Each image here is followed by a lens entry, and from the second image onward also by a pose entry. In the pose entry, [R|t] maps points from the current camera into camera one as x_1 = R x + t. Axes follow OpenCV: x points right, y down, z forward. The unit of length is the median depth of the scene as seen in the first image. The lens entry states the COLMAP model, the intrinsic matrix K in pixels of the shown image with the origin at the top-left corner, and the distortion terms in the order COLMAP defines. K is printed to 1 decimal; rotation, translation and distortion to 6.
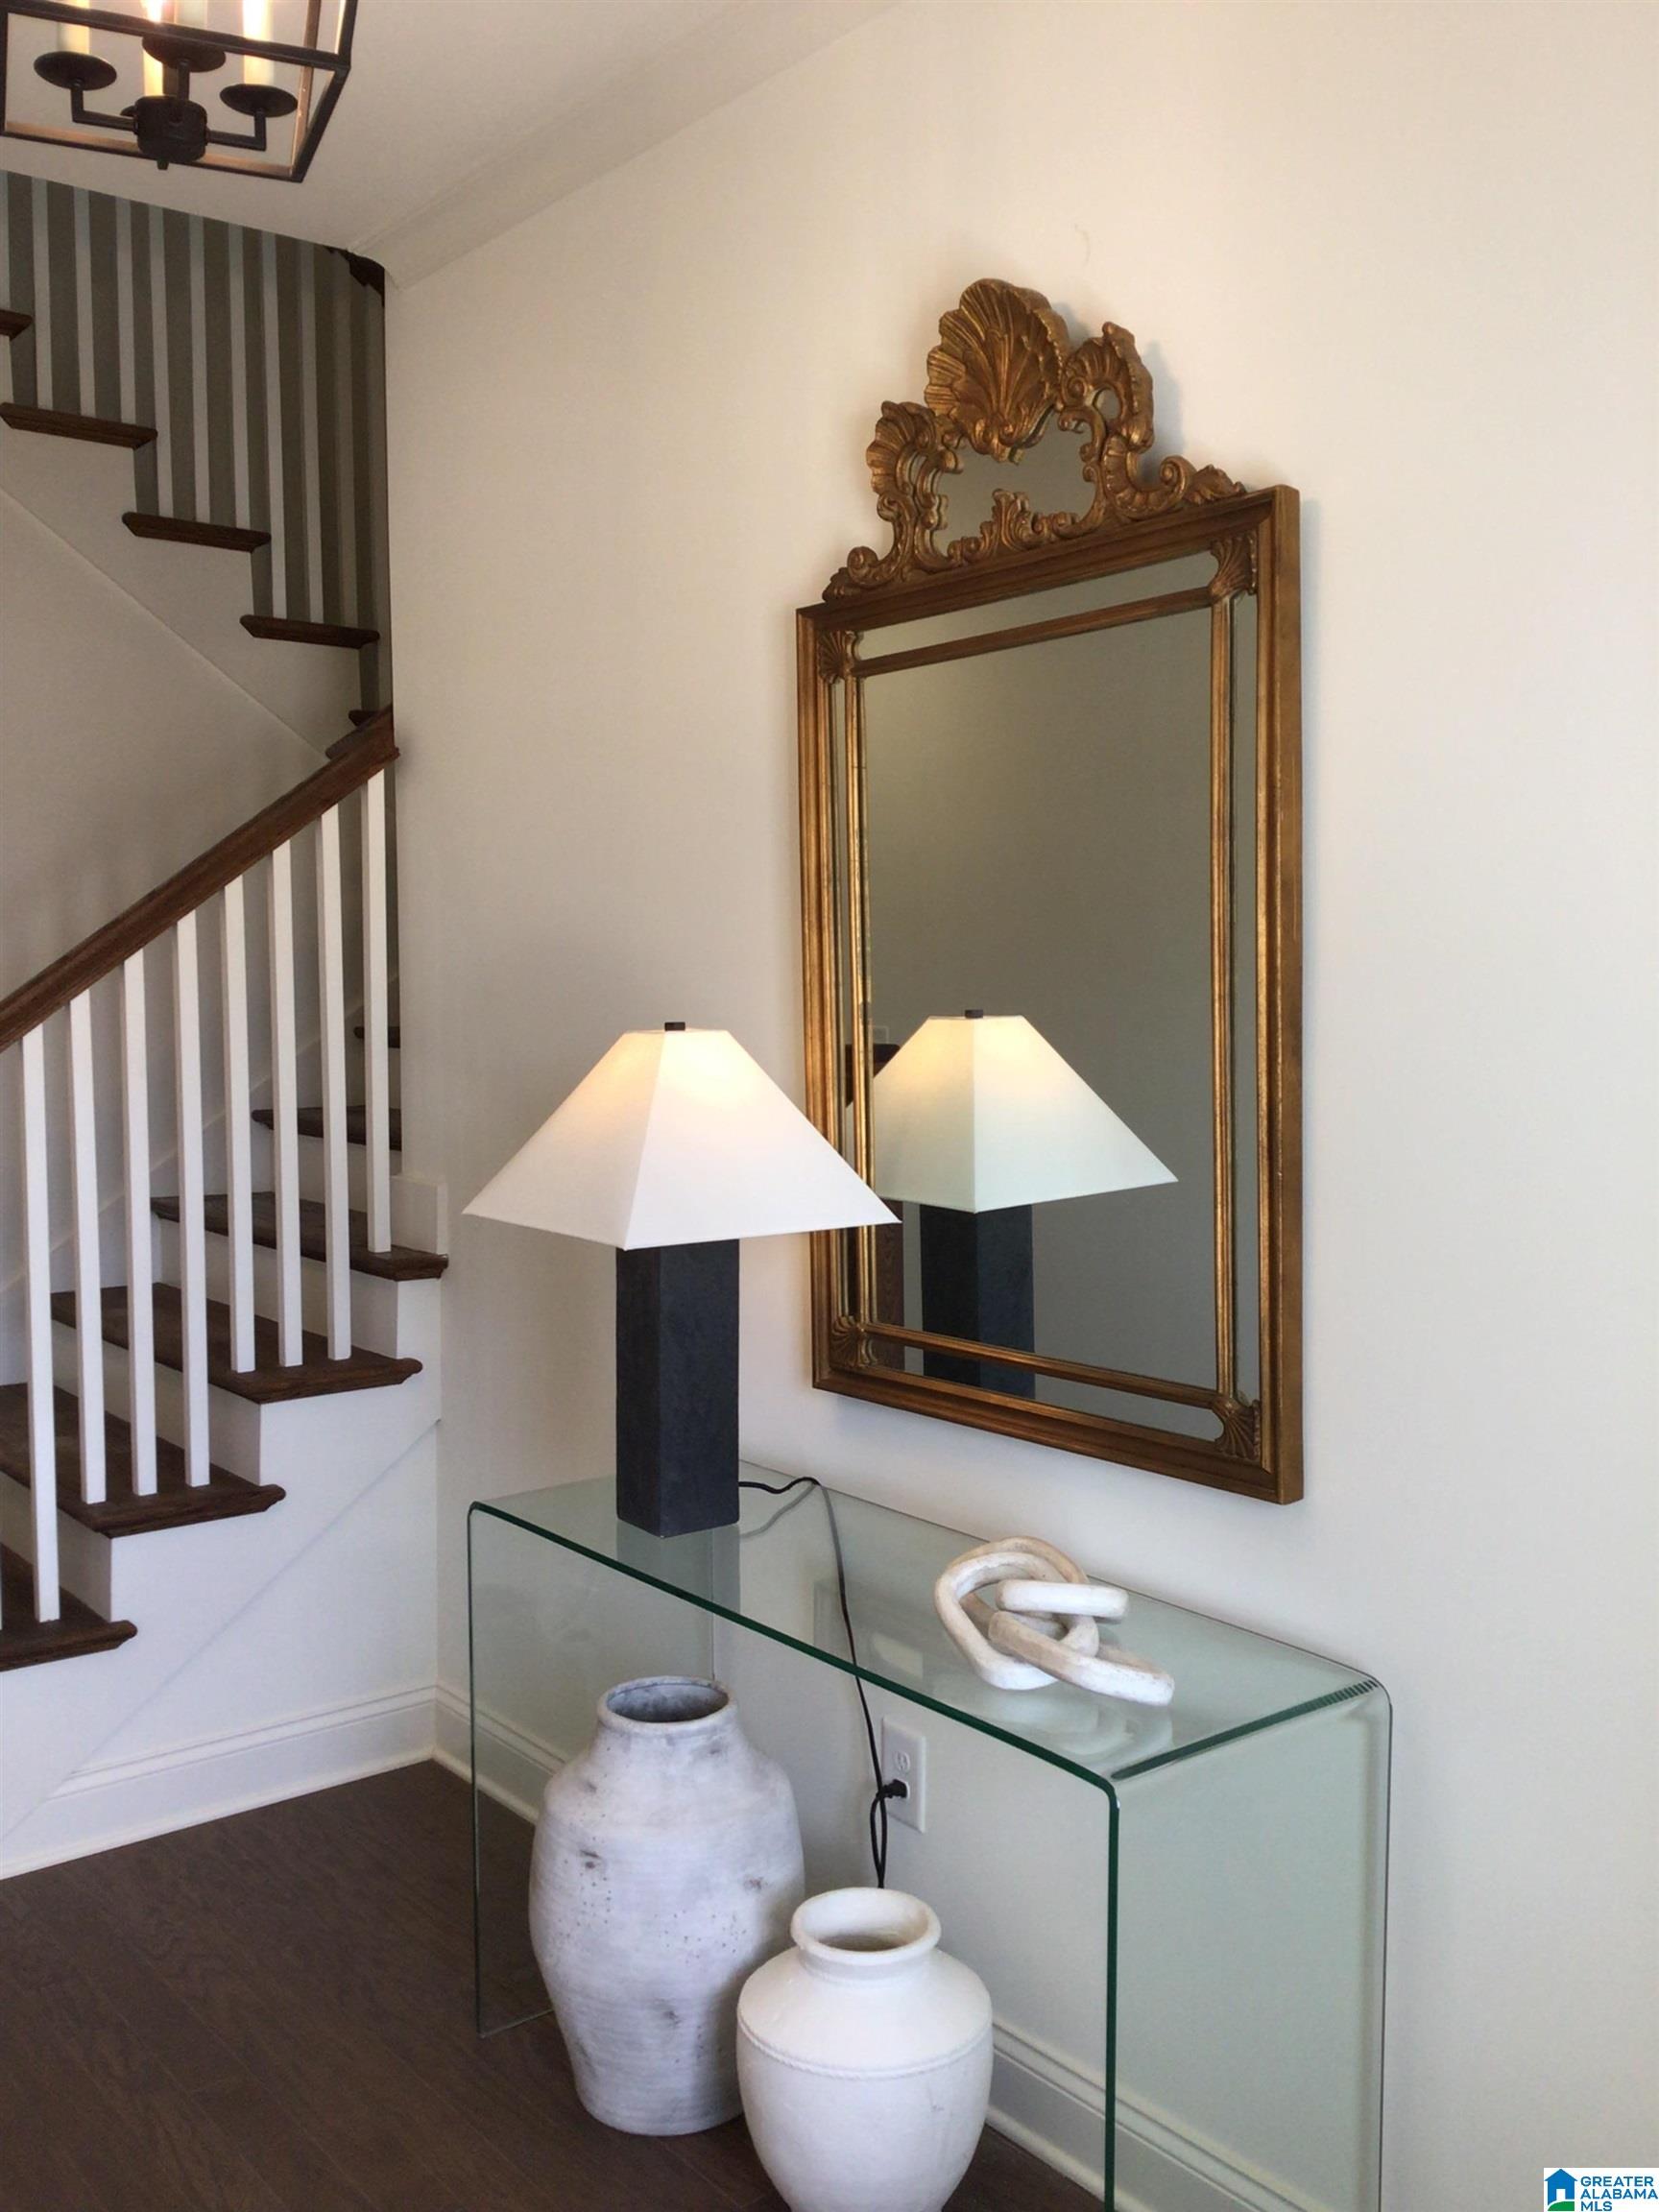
lens RADIAL K [[1996.0, 0, 839.8], [0, 1996.0, 1097.6], [0, 0, 1]] dist [0.092037, -0.144233]
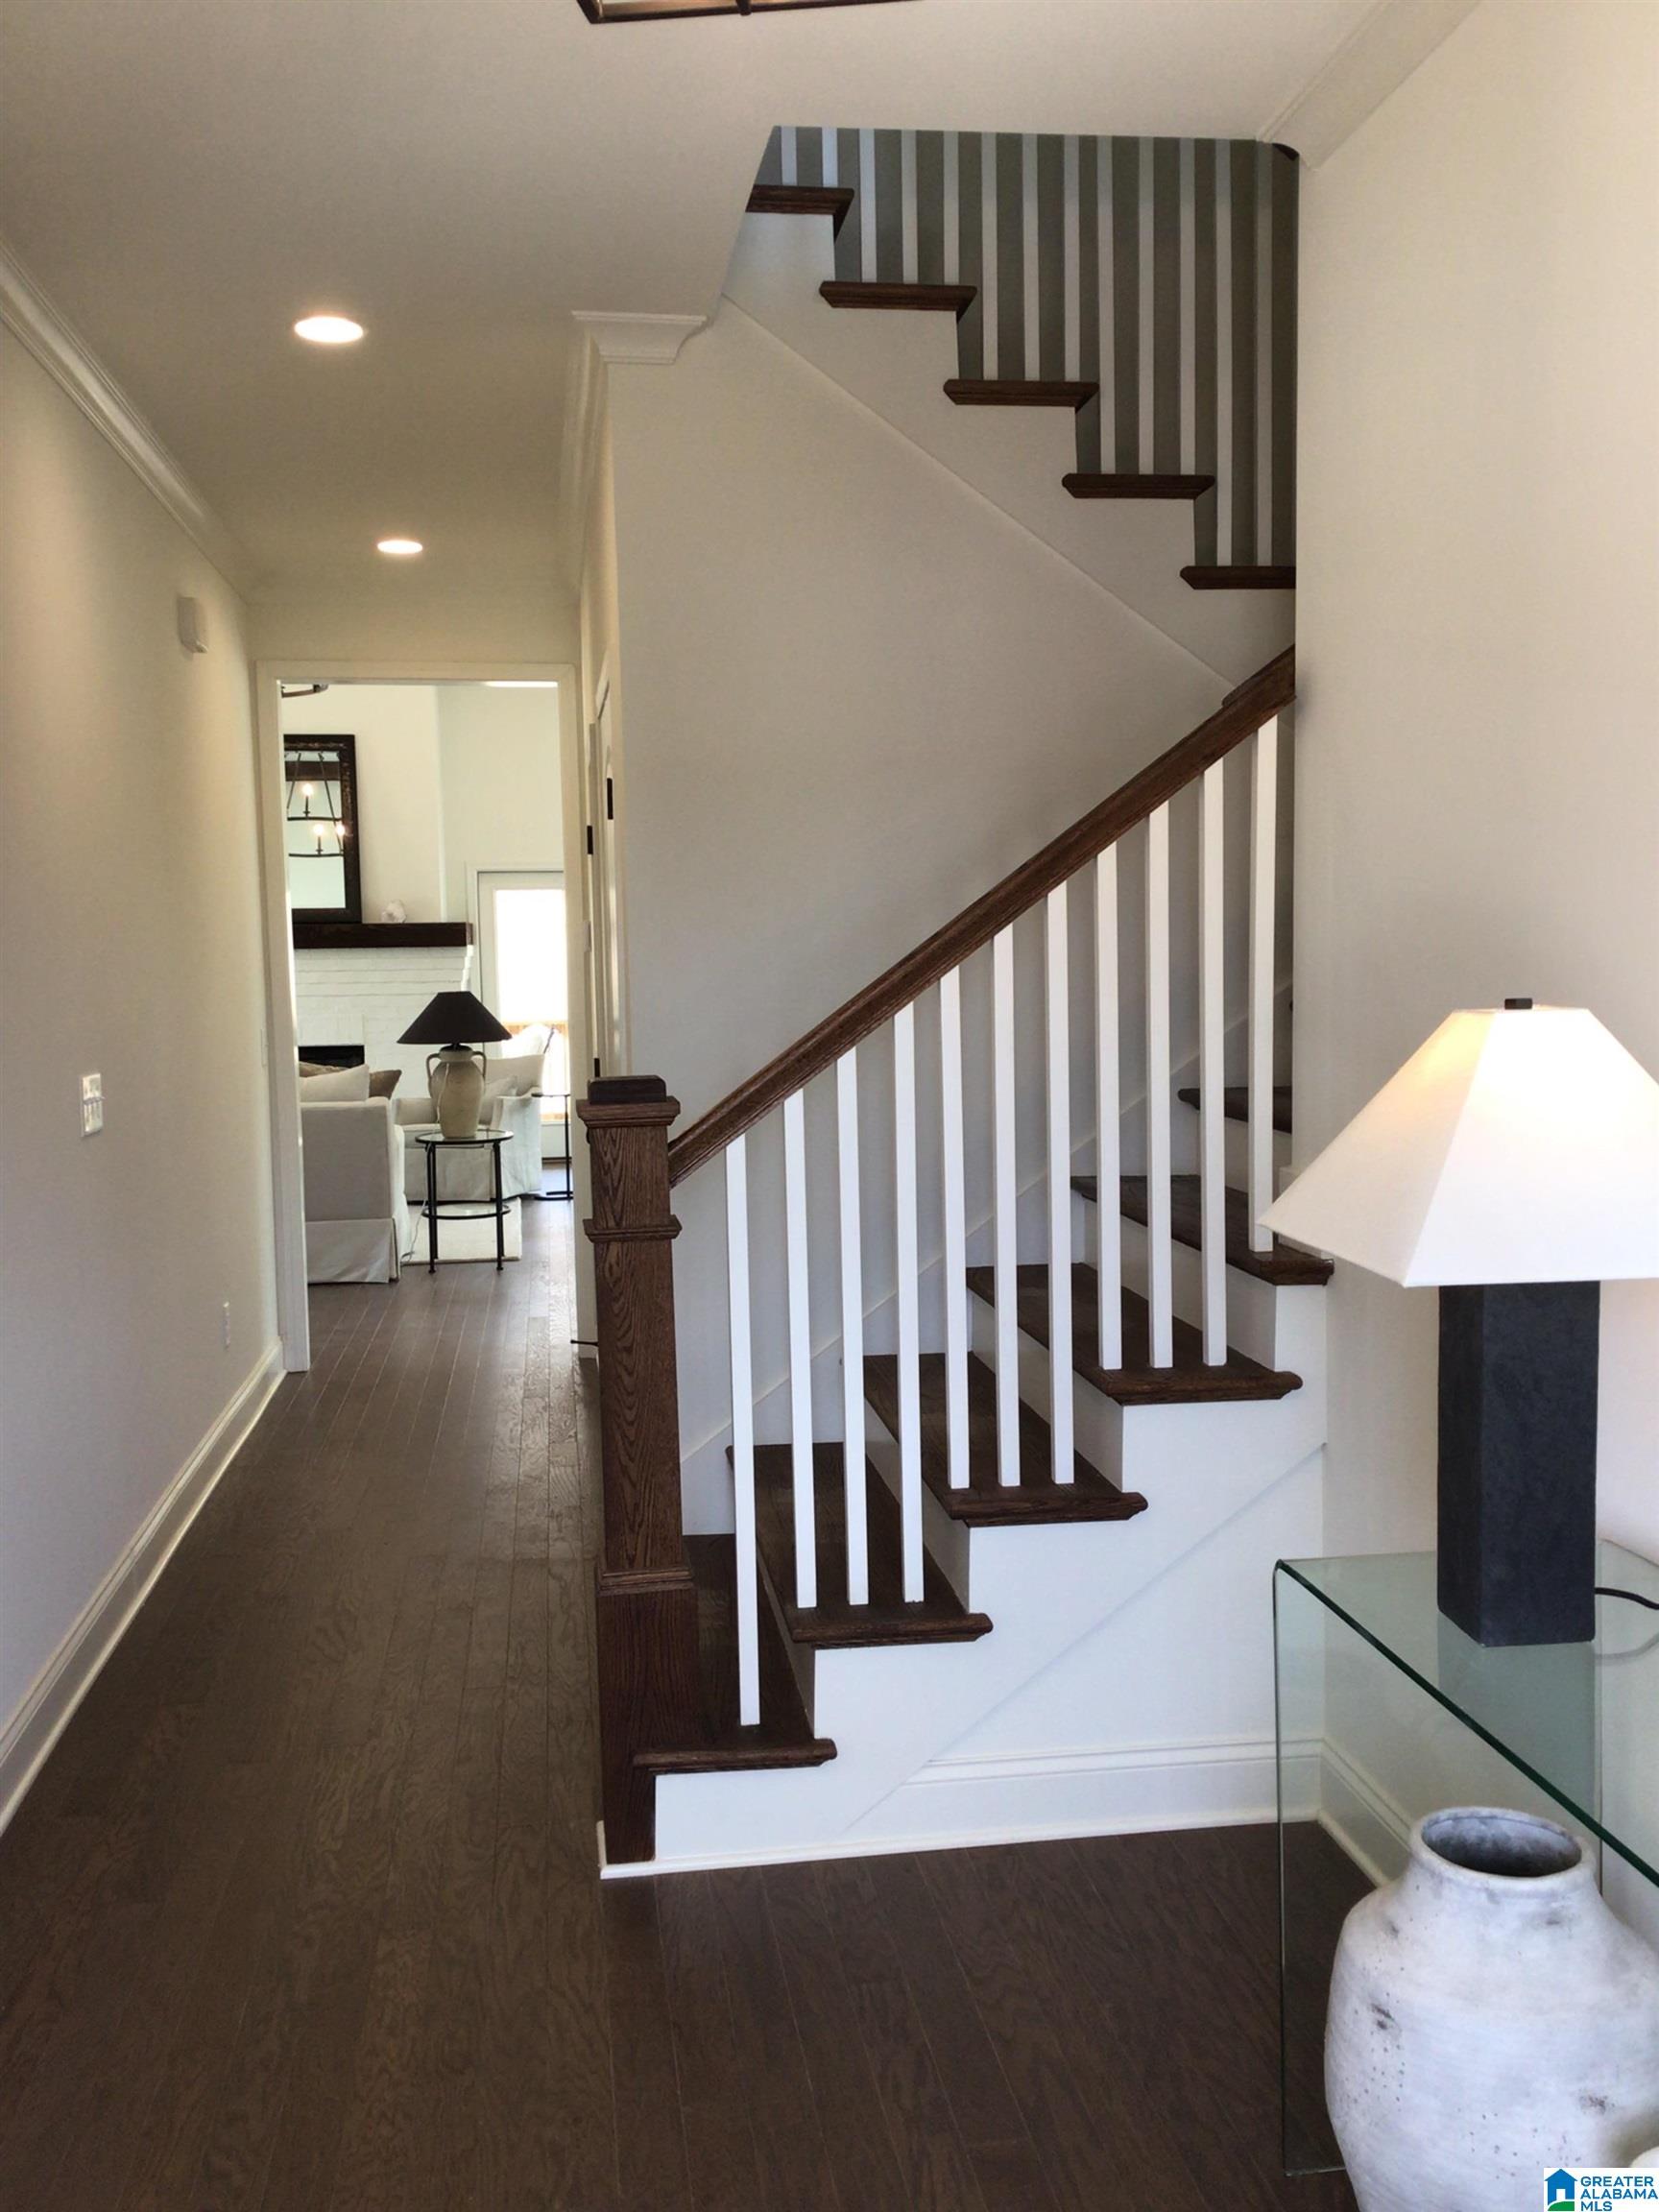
lens RADIAL K [[1996.0, 0, 824.2], [0, 1996.0, 1100.9], [0, 0, 1]] dist [0.092037, -0.144233]
pose [[0.855172, 0.024325, -0.517774, 0.075639], [-0.015355, 0.999649, 0.021603, -0.008053], [0.518117, -0.010524, 0.855245, 0.136518]]
